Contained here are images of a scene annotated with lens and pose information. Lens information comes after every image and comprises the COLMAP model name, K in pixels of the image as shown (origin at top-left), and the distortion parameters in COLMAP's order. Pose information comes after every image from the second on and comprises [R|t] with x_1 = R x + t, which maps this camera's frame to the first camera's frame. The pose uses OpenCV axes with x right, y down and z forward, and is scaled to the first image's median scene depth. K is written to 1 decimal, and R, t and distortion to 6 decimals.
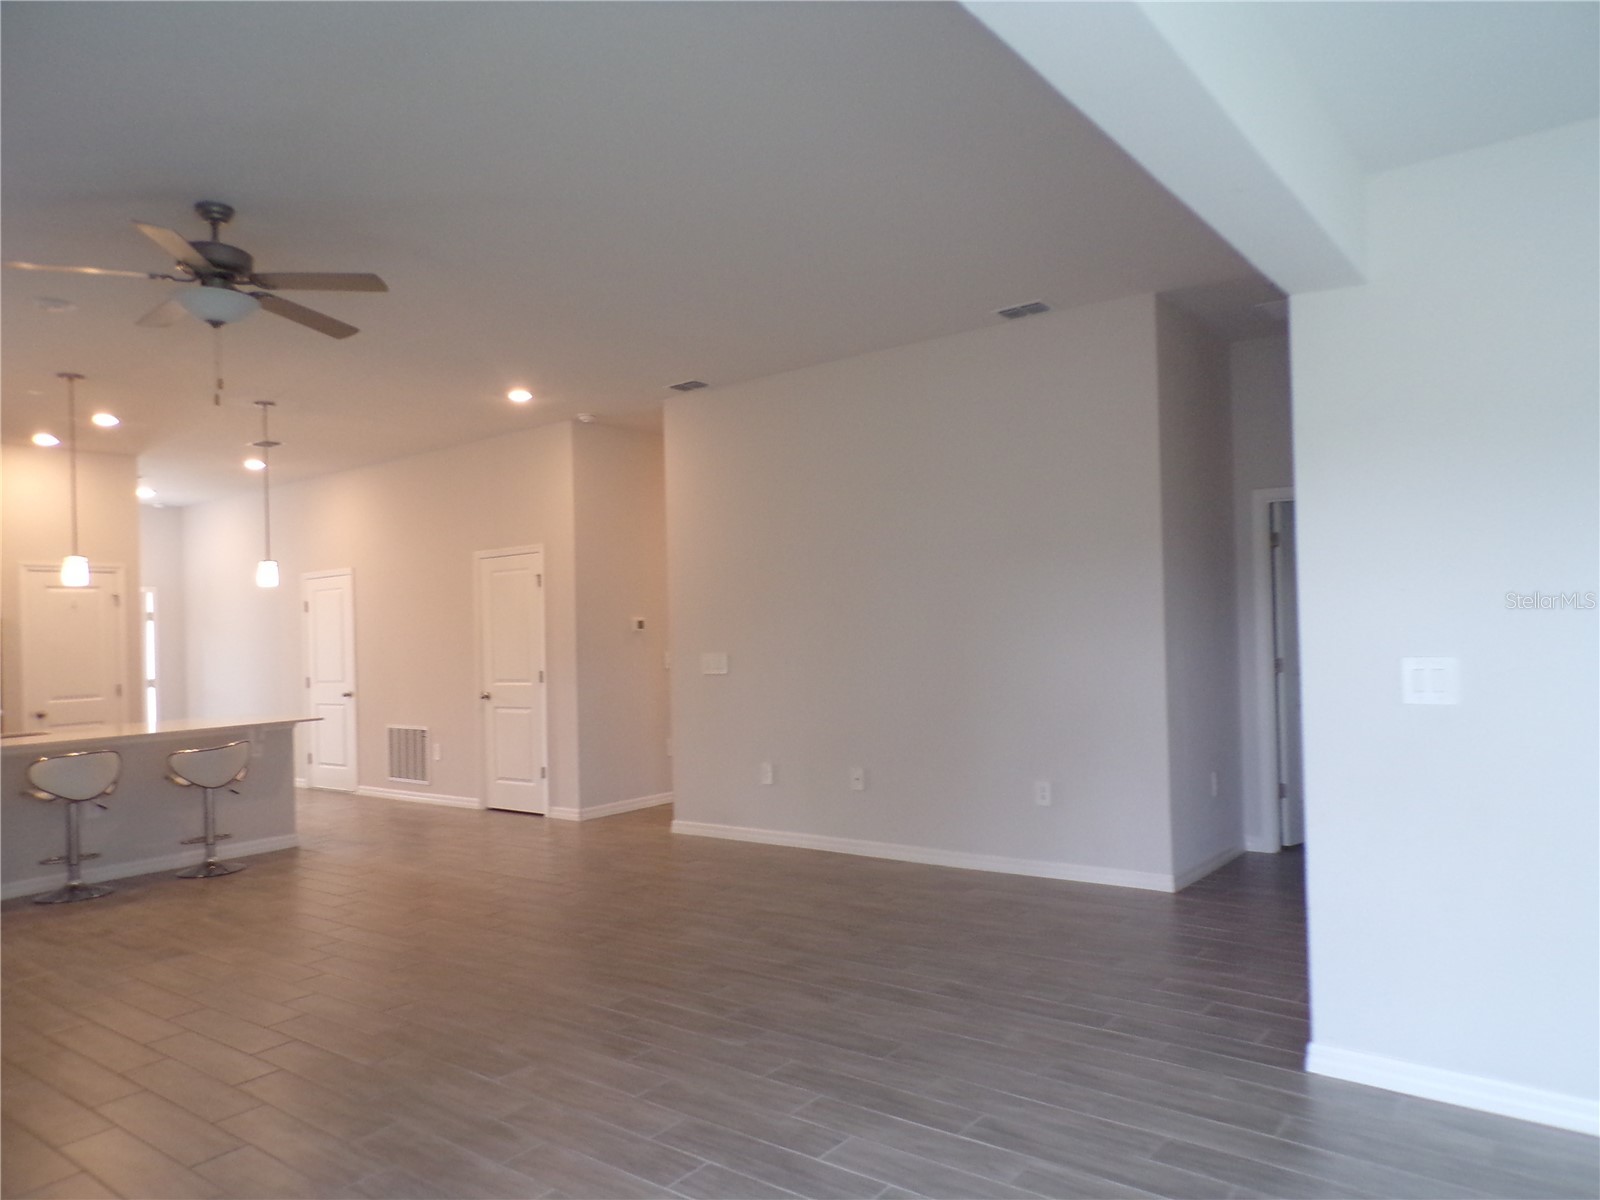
lens RADIAL K [[1076.7, 0, 803.8], [0, 1076.7, 607.8], [0, 0, 1]] dist [-0.022835, 0.034665]
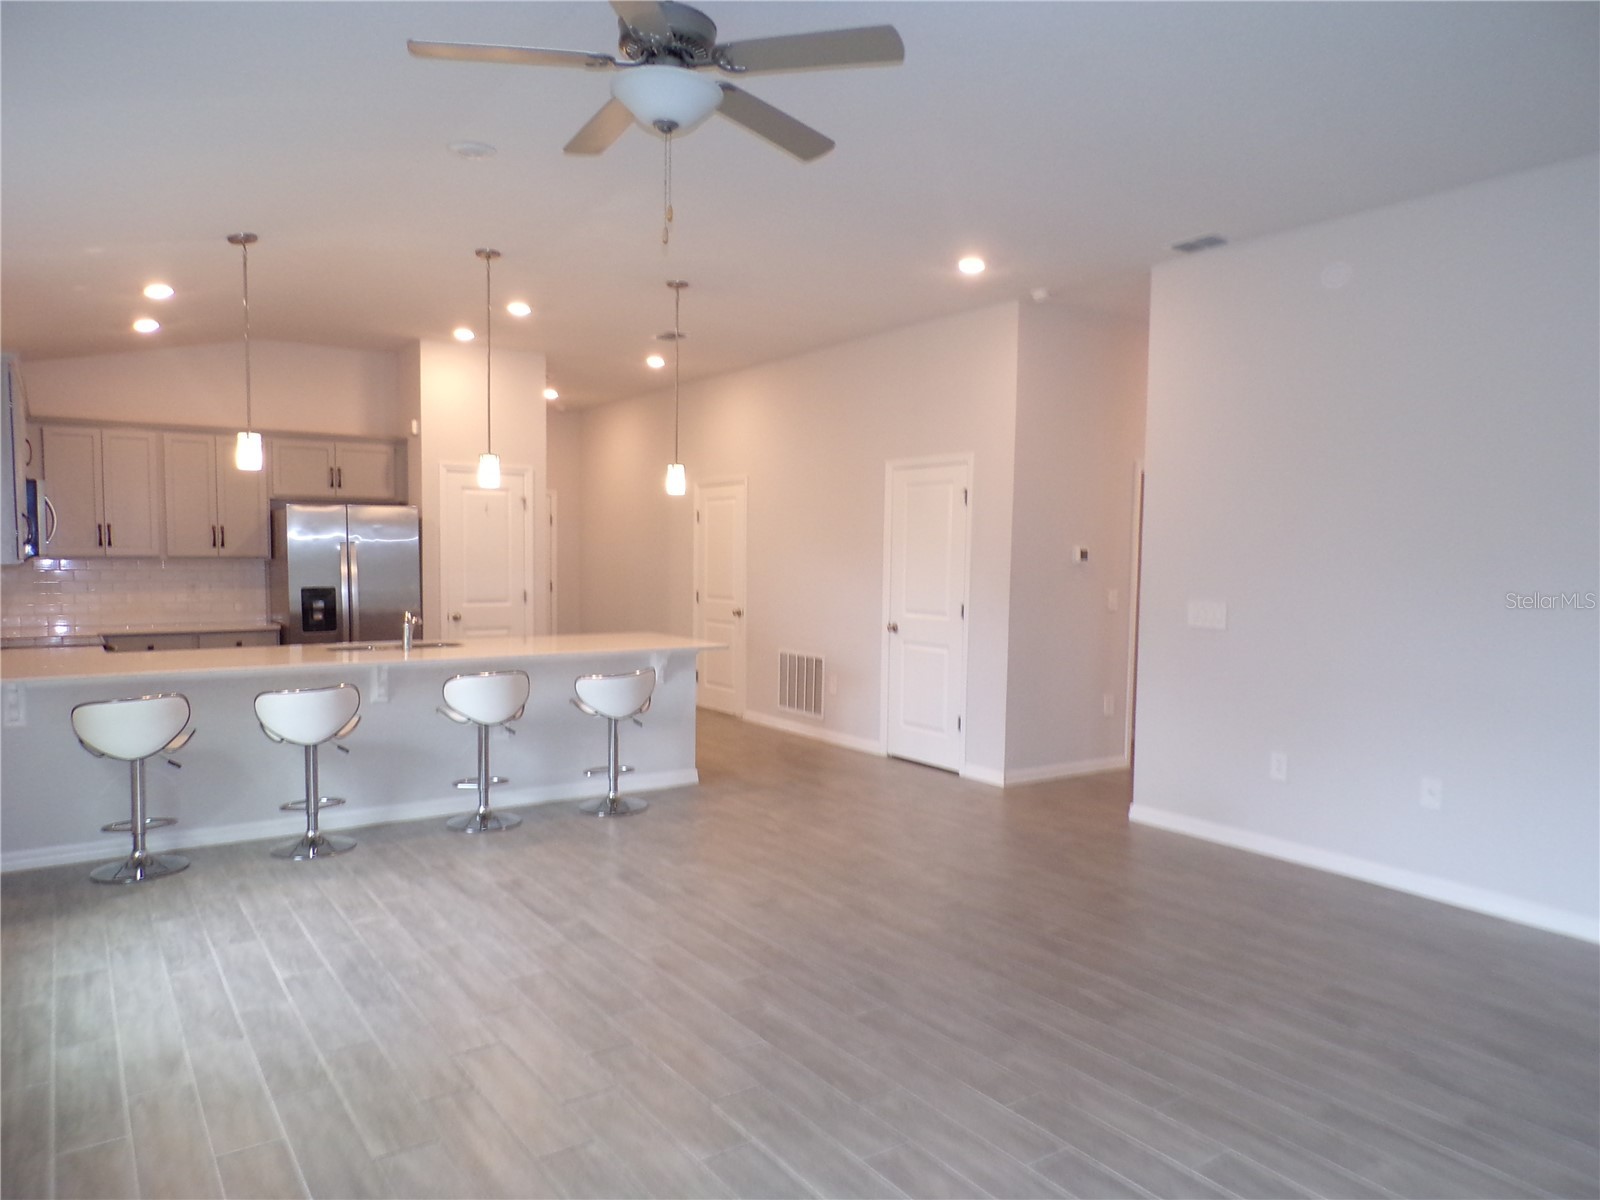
lens RADIAL K [[1076.7, 0, 803.8], [0, 1076.7, 607.8], [0, 0, 1]] dist [-0.022835, 0.034665]
pose [[0.951402, 0.061796, -0.301688, -0.113395], [-0.038088, 0.995750, 0.083849, -0.004912], [0.305588, -0.068283, 0.949712, 0.165569]]
